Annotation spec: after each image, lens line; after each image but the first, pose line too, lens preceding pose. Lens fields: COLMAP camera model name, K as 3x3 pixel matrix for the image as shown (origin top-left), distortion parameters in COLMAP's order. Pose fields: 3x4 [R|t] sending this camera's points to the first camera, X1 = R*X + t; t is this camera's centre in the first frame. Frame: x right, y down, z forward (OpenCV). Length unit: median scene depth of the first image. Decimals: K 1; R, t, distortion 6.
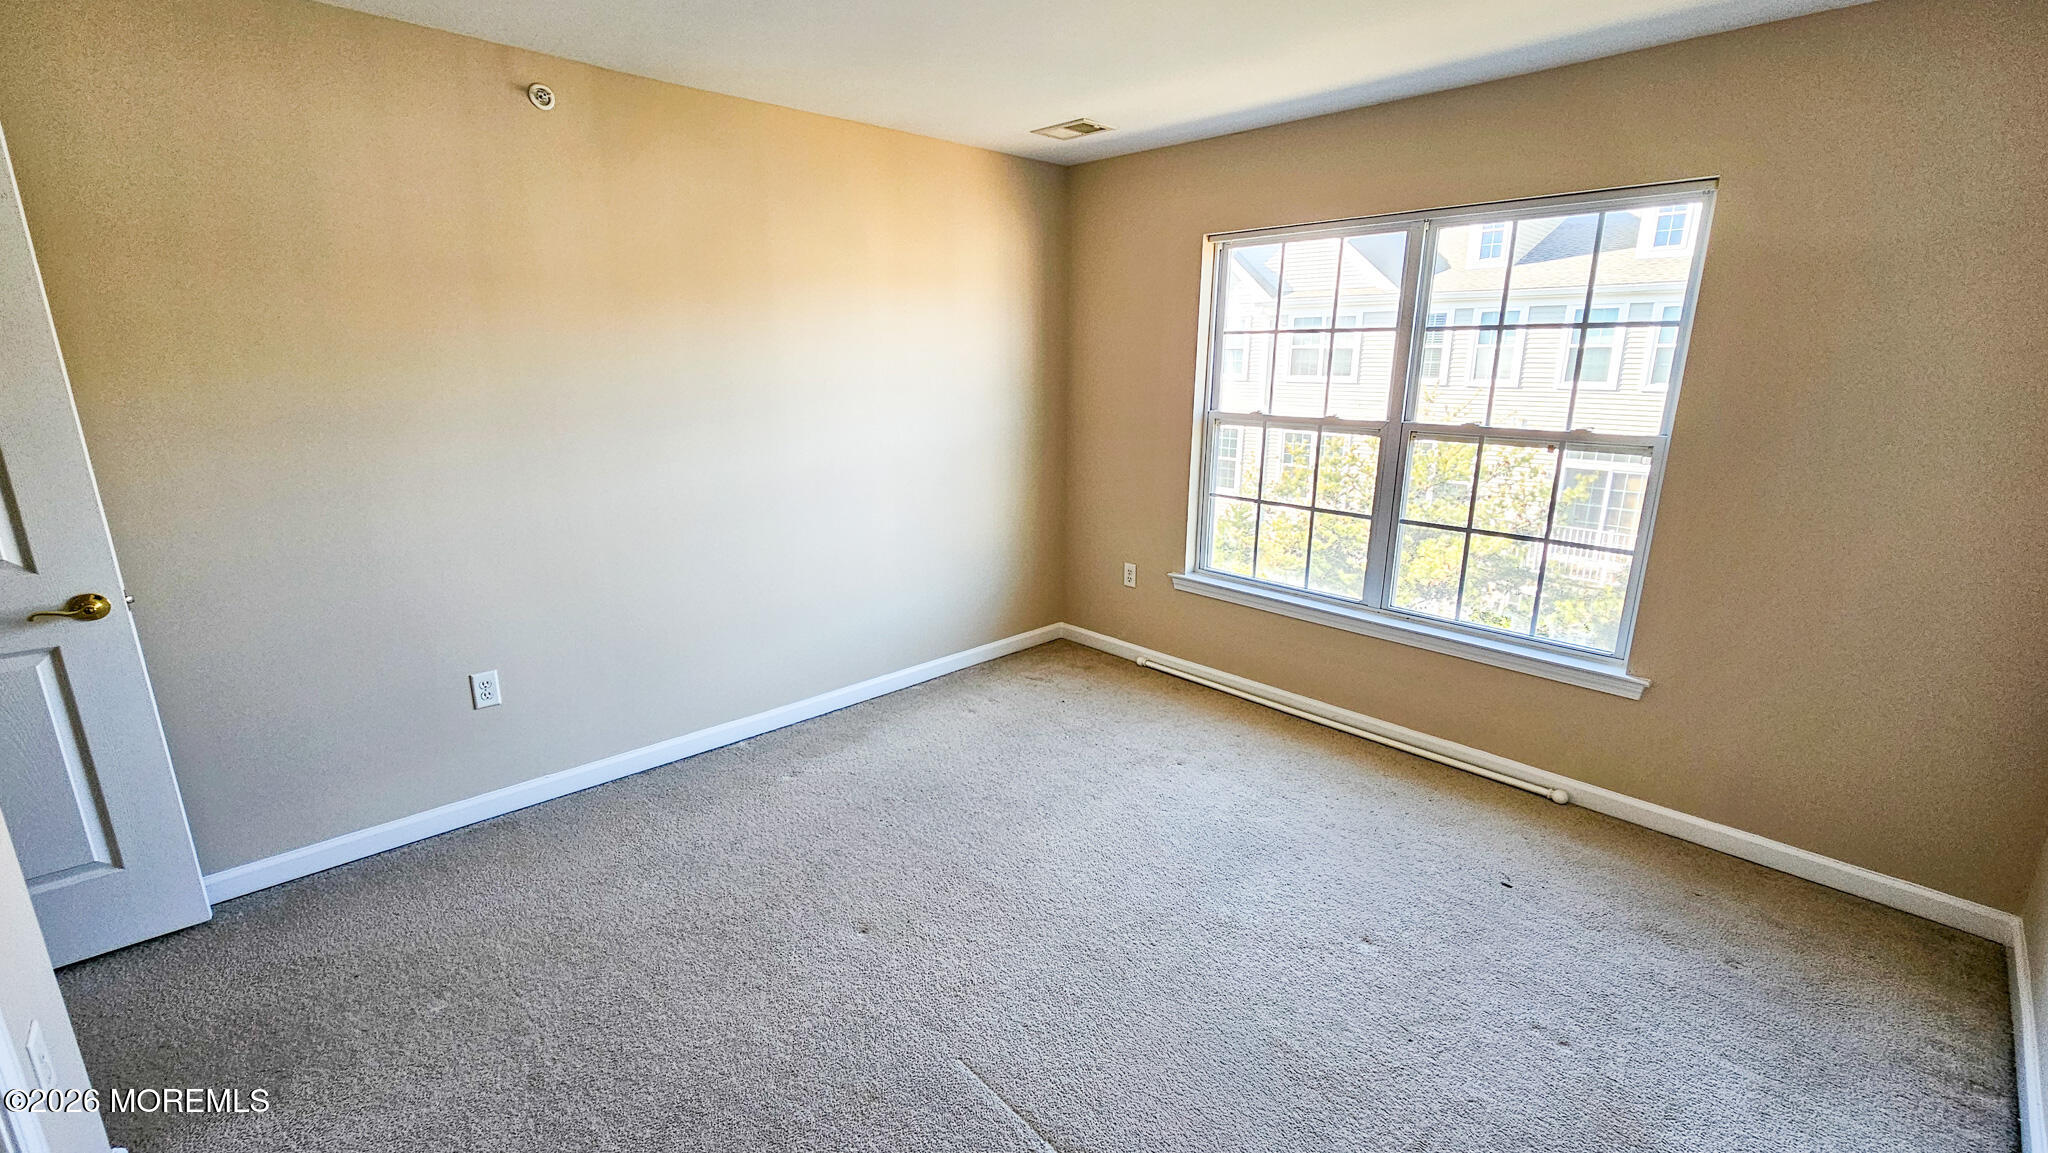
lens RADIAL K [[870.5, 0, 1034.6], [0, 870.5, 583.7], [0, 0, 1]] dist [-0.003028, -0.000463]
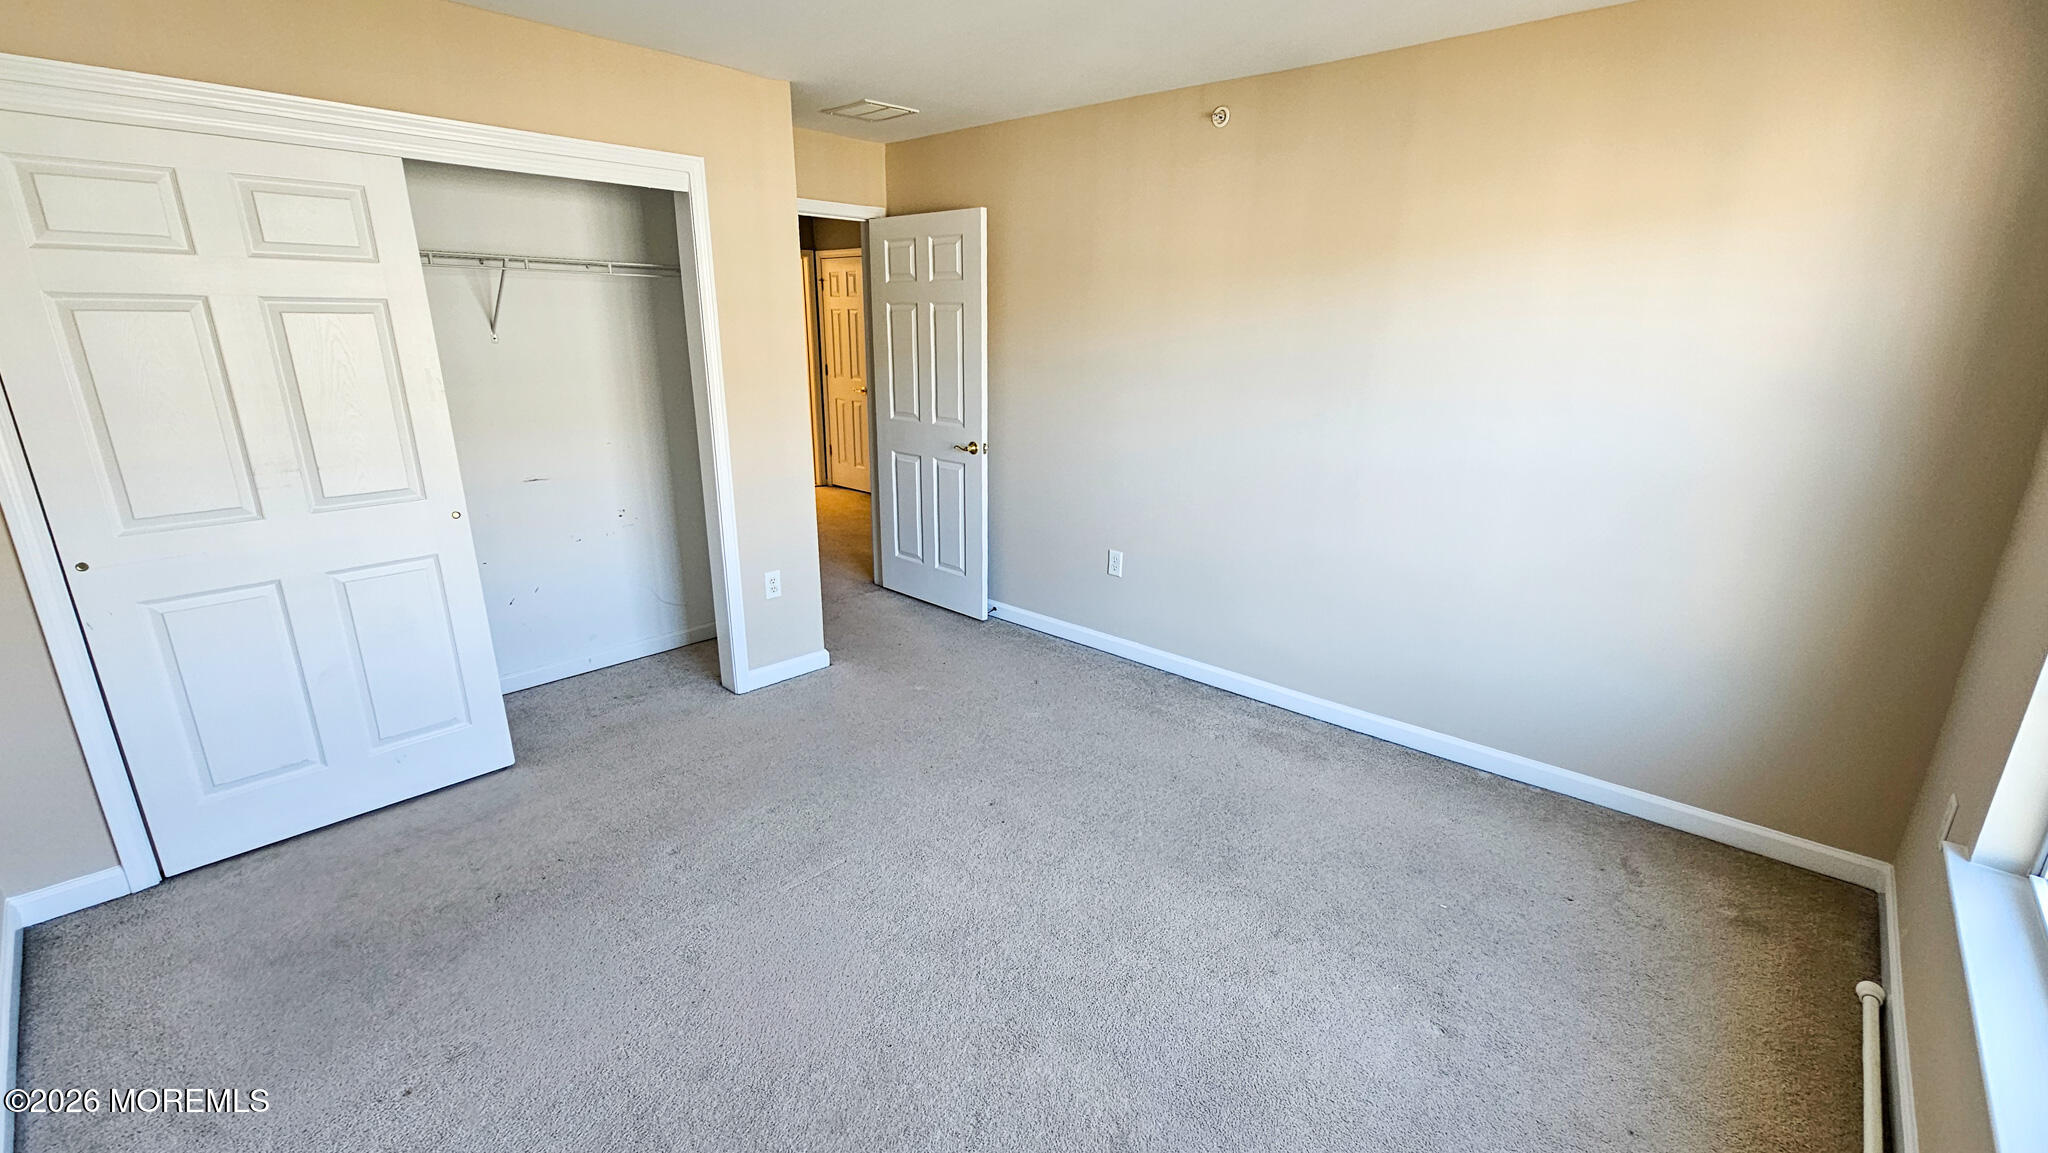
lens RADIAL K [[870.5, 0, 1034.6], [0, 870.5, 583.7], [0, 0, 1]] dist [-0.003028, -0.000463]
pose [[0.060361, 0.279464, -0.958257, 0.762758], [-0.264089, 0.930270, 0.254667, -0.181976], [0.962608, 0.237693, 0.129955, 0.721446]]
